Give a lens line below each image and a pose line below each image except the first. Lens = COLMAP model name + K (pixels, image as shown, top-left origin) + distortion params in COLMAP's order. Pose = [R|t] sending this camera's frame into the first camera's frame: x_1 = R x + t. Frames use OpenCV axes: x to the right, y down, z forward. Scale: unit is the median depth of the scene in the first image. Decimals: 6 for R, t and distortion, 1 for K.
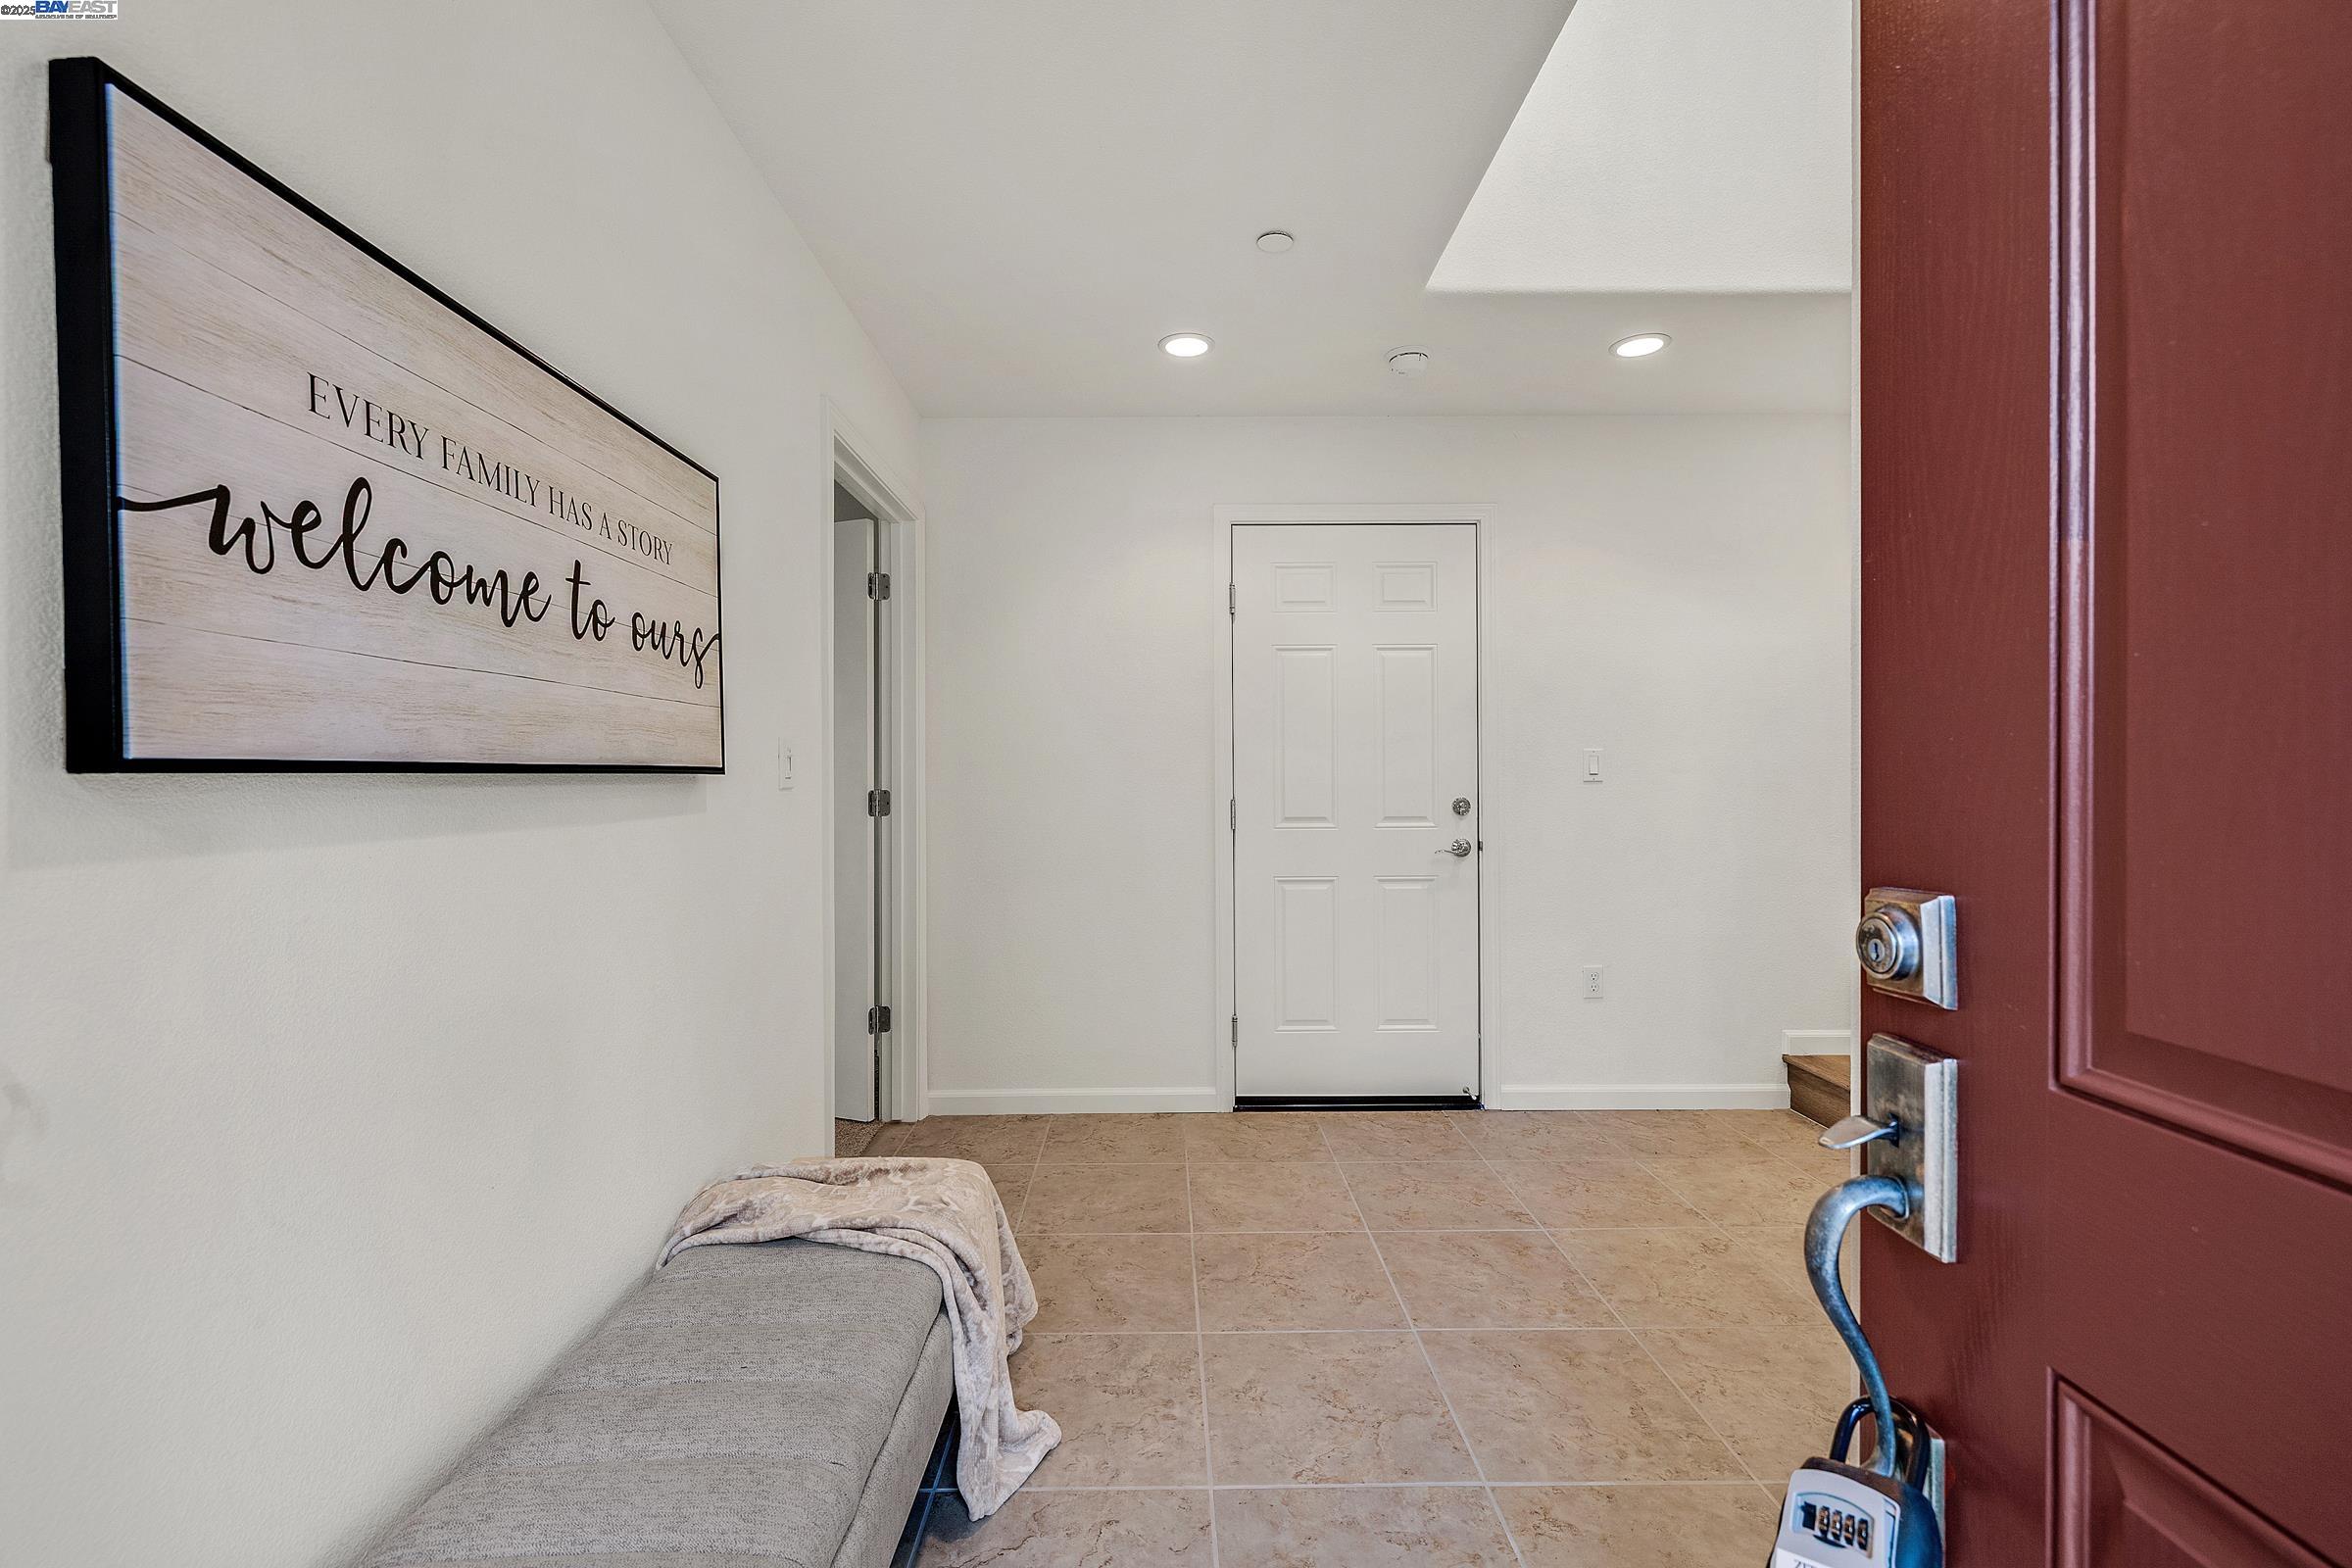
lens RADIAL K [[995.8, 0, 1184.6], [0, 995.8, 787.9], [0, 0, 1]] dist [0.000154, 0.000388]
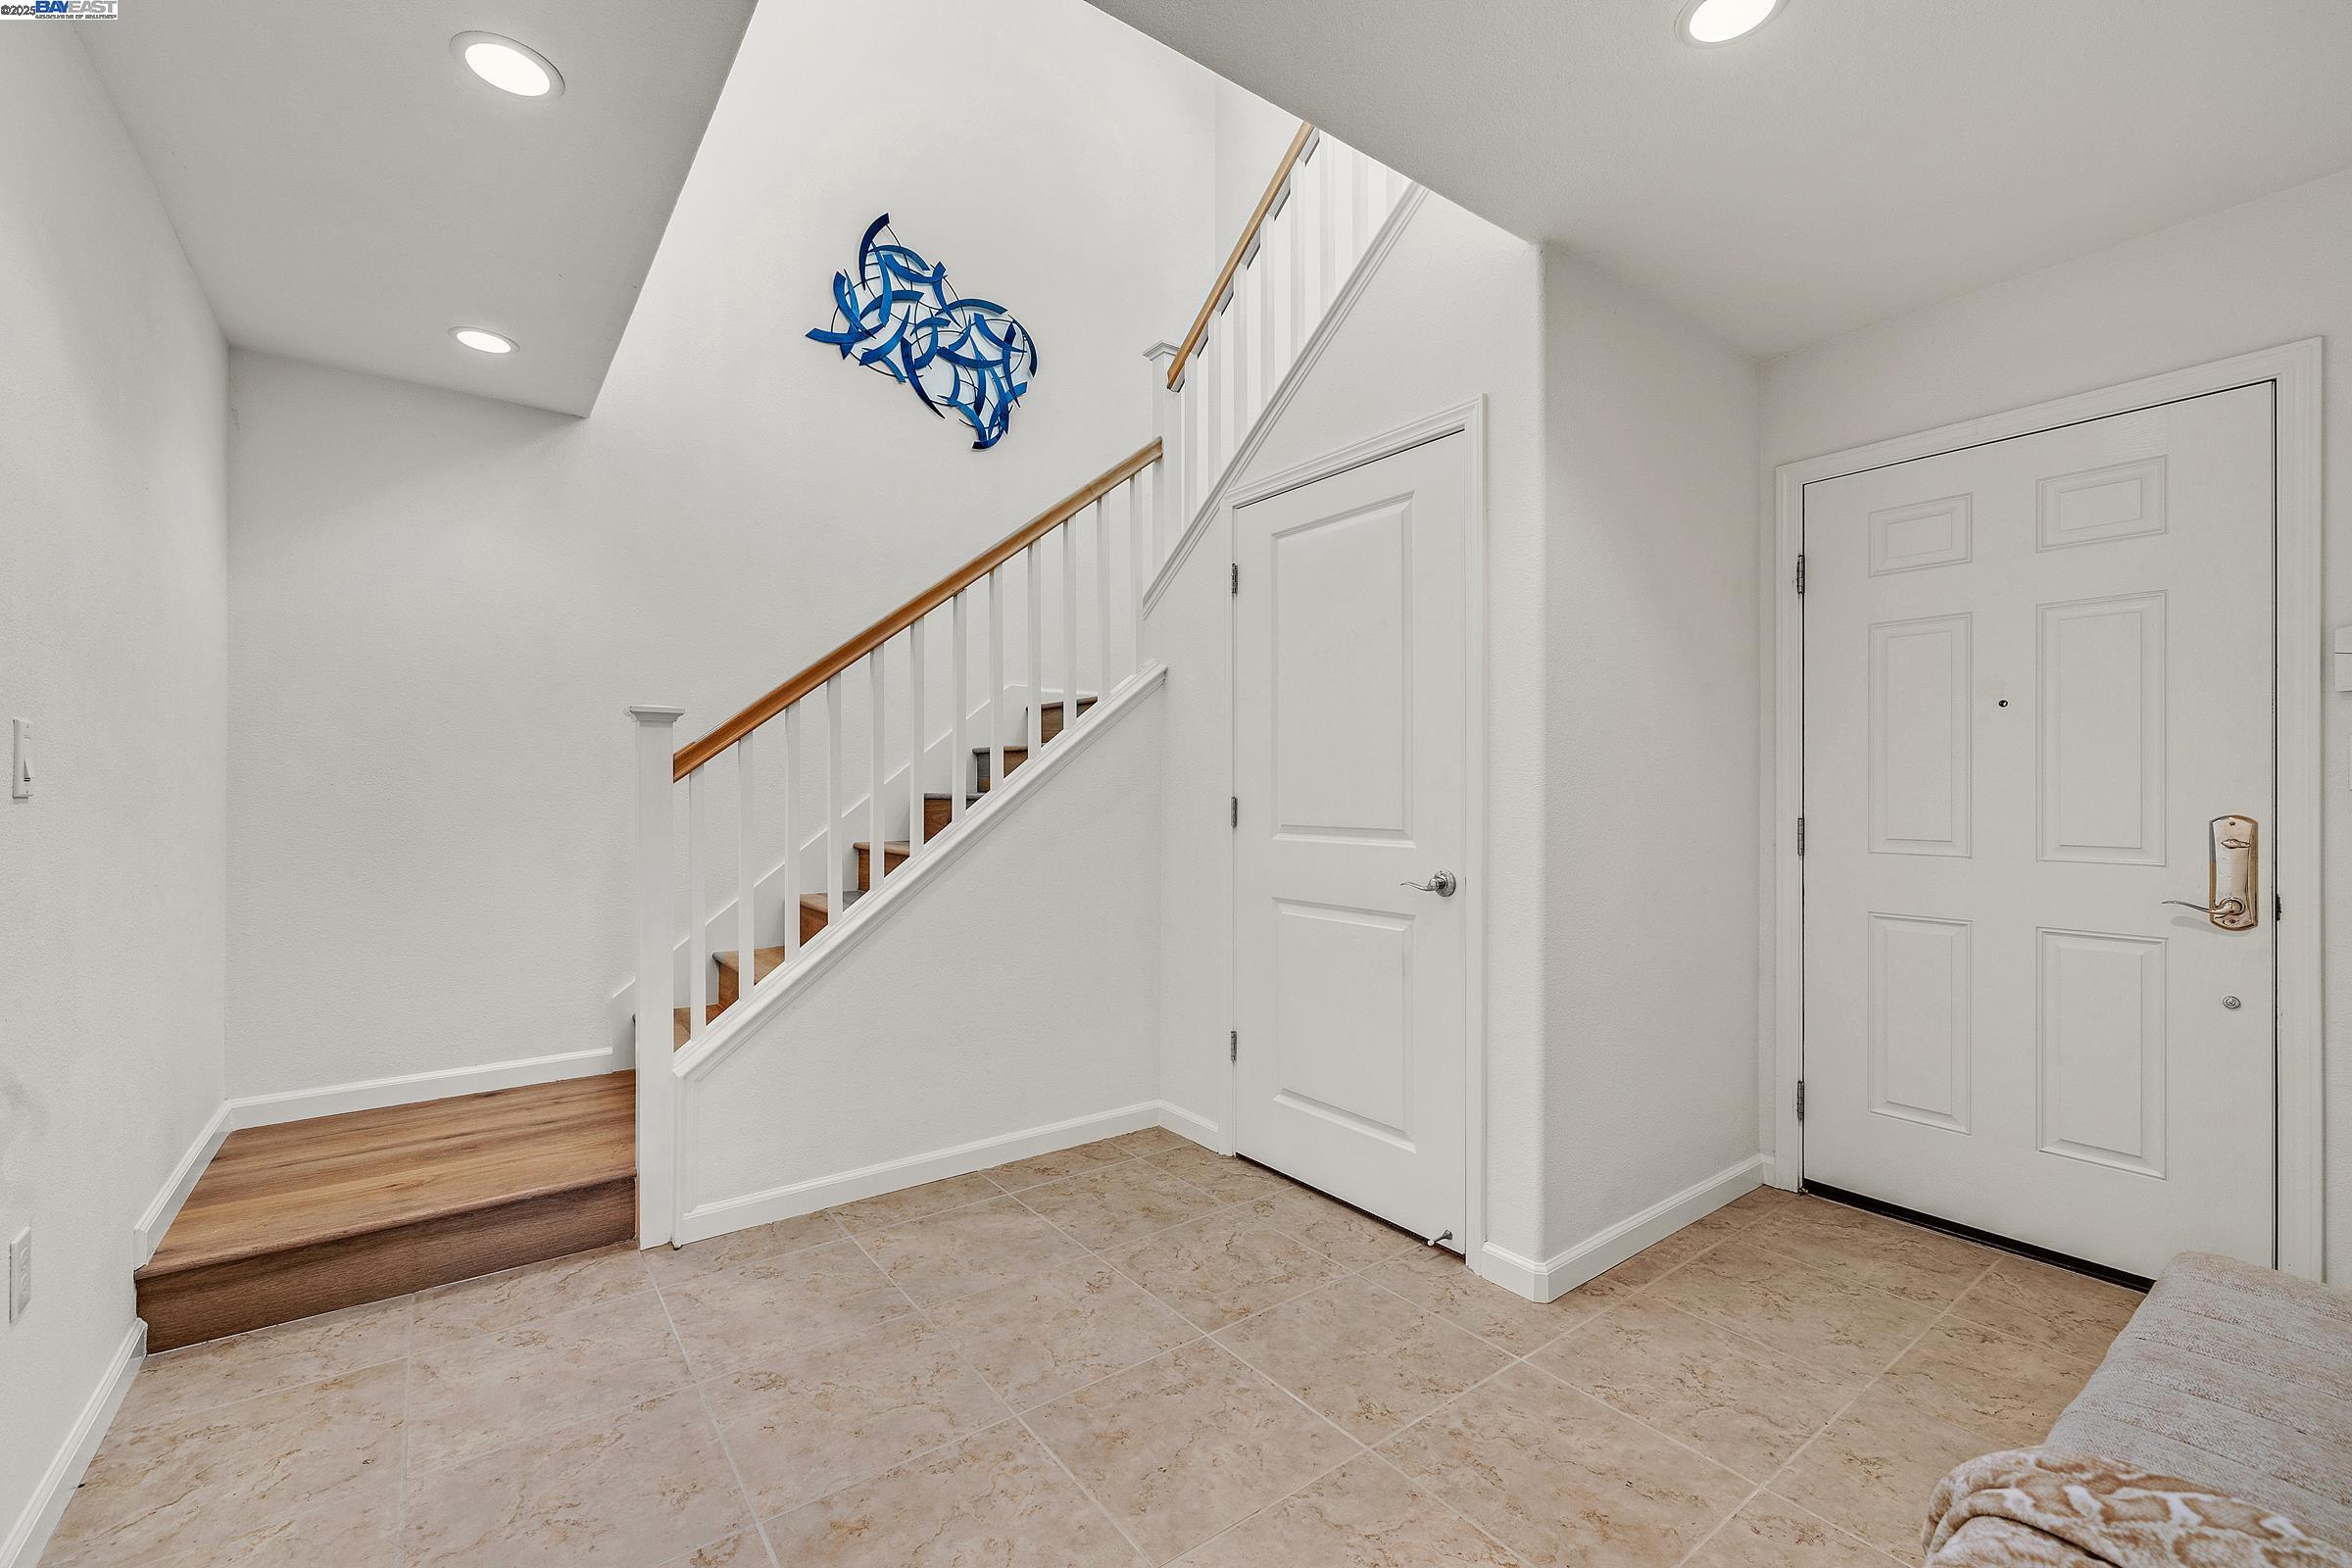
lens RADIAL K [[995.8, 0, 1197.3], [0, 995.8, 789.2], [0, 0, 1]] dist [0.000154, 0.000388]
pose [[-0.598840, 0.008277, 0.800826, -0.297450], [0.009060, 0.999953, -0.003561, 0.008733], [-0.800817, 0.005123, -0.598887, 1.218895]]
